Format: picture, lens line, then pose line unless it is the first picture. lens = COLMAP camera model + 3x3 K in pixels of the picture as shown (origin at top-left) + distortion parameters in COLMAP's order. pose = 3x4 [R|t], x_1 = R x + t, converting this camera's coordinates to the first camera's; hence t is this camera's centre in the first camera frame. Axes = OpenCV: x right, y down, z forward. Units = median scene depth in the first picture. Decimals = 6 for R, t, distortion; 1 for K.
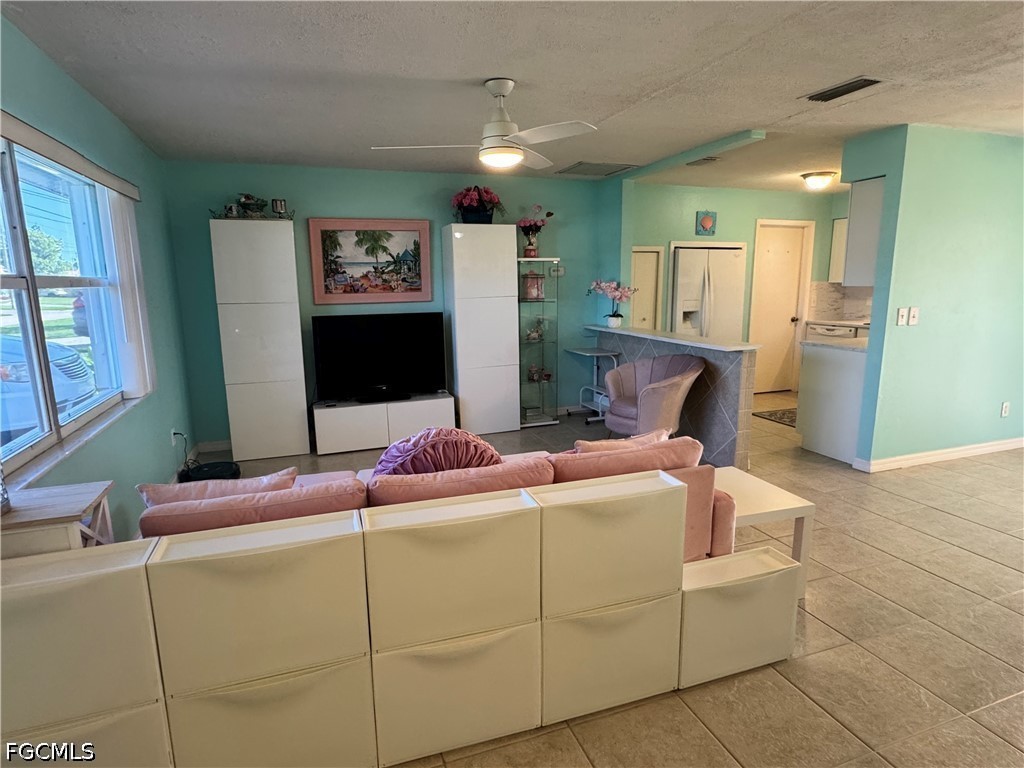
lens RADIAL K [[572.2, 0, 504.4], [0, 572.2, 384.7], [0, 0, 1]] dist [-0.005200, 0.001987]
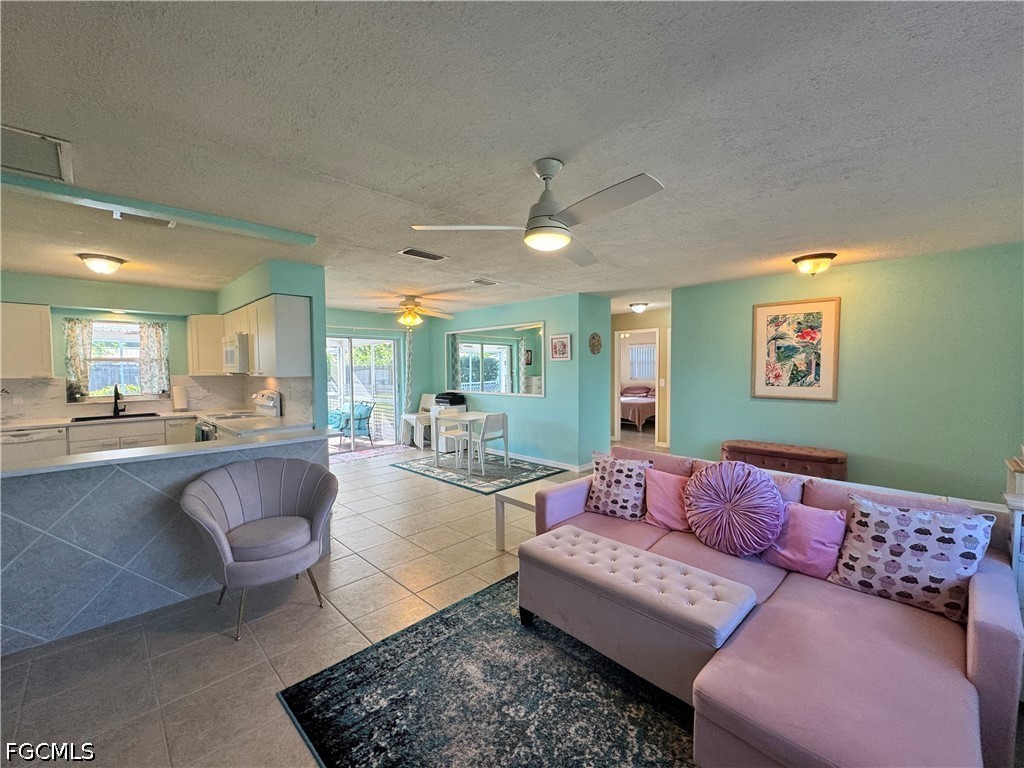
lens RADIAL K [[415.2, 0, 507.9], [0, 415.2, 384.7], [0, 0, 1]] dist [-0.004804, 0.000598]
pose [[-0.435003, -0.023868, 0.900113, -0.338351], [0.173154, 0.978774, 0.109636, -0.144004], [-0.883623, 0.203550, -0.421637, 0.800668]]
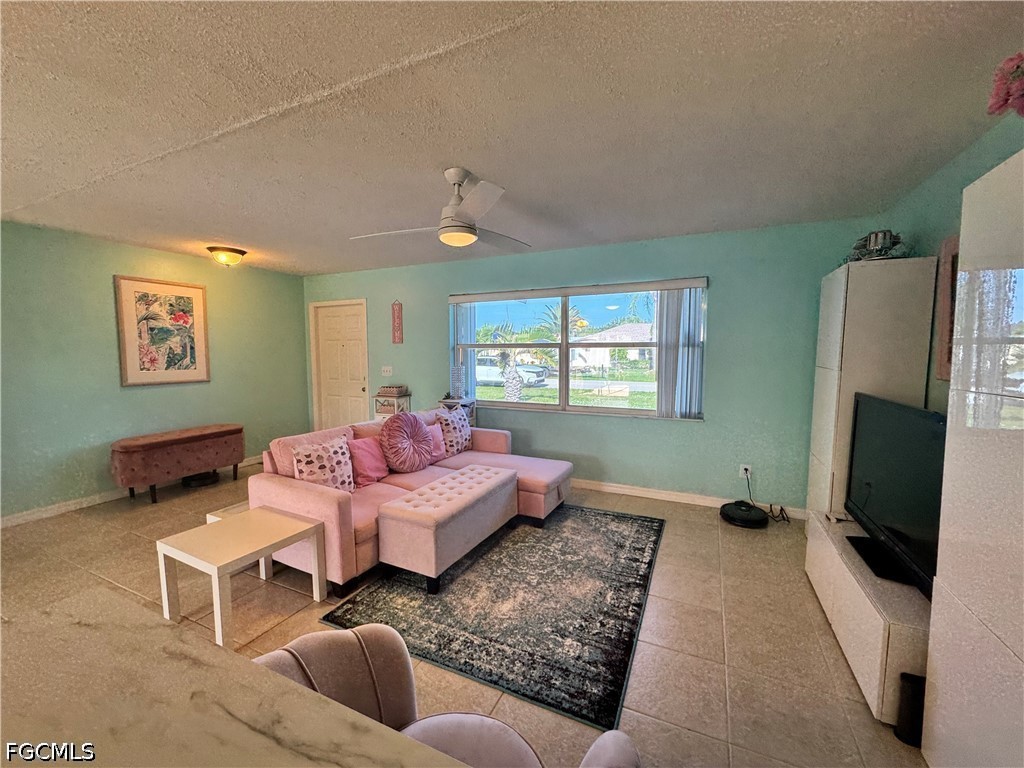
lens RADIAL K [[415.2, 0, 517.5], [0, 415.2, 384.3], [0, 0, 1]] dist [-0.004804, 0.000598]
pose [[-0.697130, 0.075409, -0.712968, 0.297996], [-0.115882, 0.969525, 0.215853, -0.176511], [0.707518, 0.233098, -0.667146, 0.968646]]
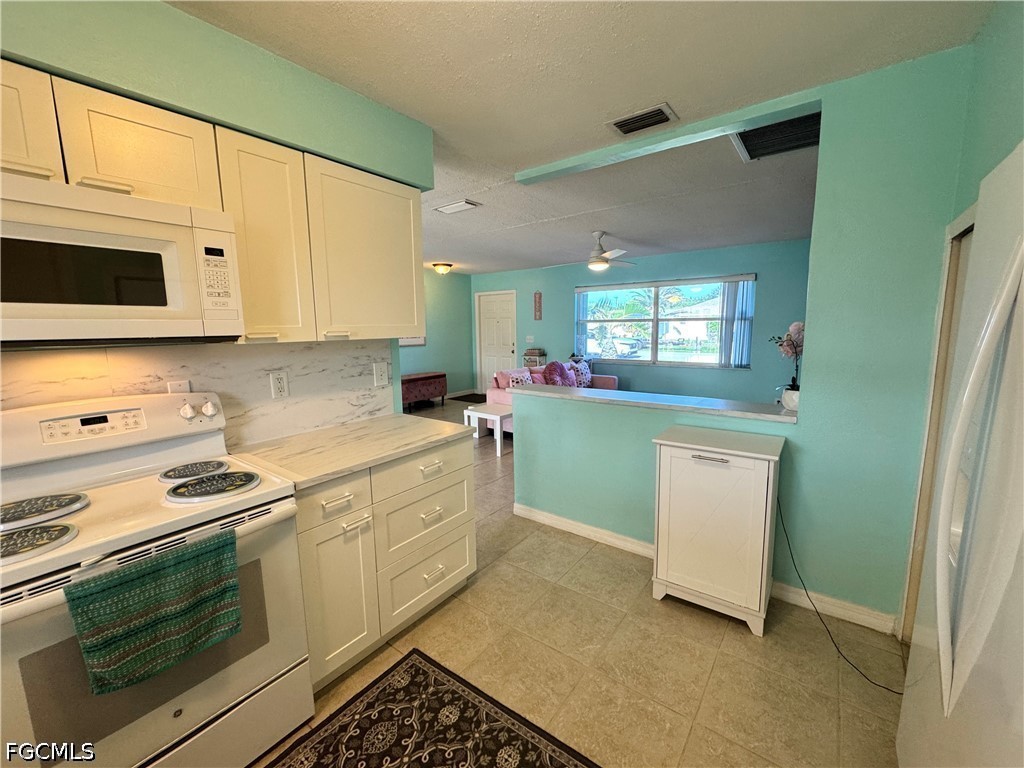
lens RADIAL K [[415.2, 0, 517.7], [0, 415.2, 384.0], [0, 0, 1]] dist [-0.004804, 0.000598]
pose [[-0.831794, 0.103623, -0.545327, 0.664301], [-0.074115, 0.952892, 0.294116, -0.234753], [0.550114, 0.285061, -0.784930, 1.257351]]
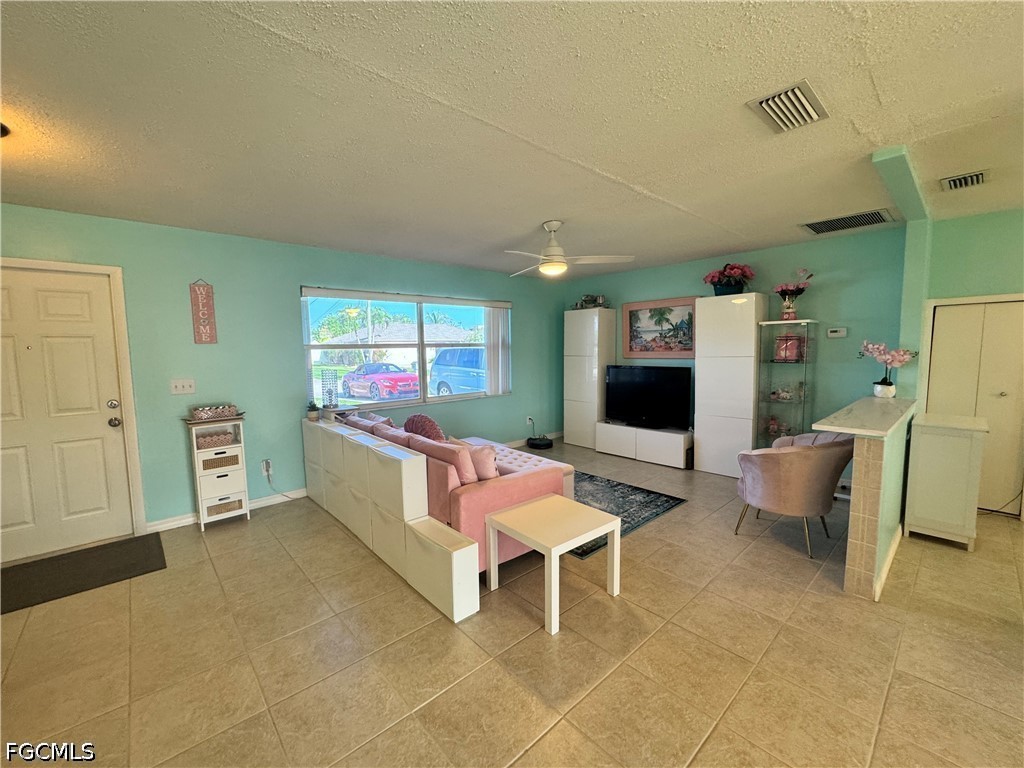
lens RADIAL K [[415.2, 0, 503.8], [0, 415.2, 384.4], [0, 0, 1]] dist [-0.004804, 0.000598]
pose [[0.374910, 0.091241, -0.922560, 0.593350], [-0.156324, 0.987117, 0.034098, -0.056845], [0.913786, 0.131435, 0.384344, 0.275761]]
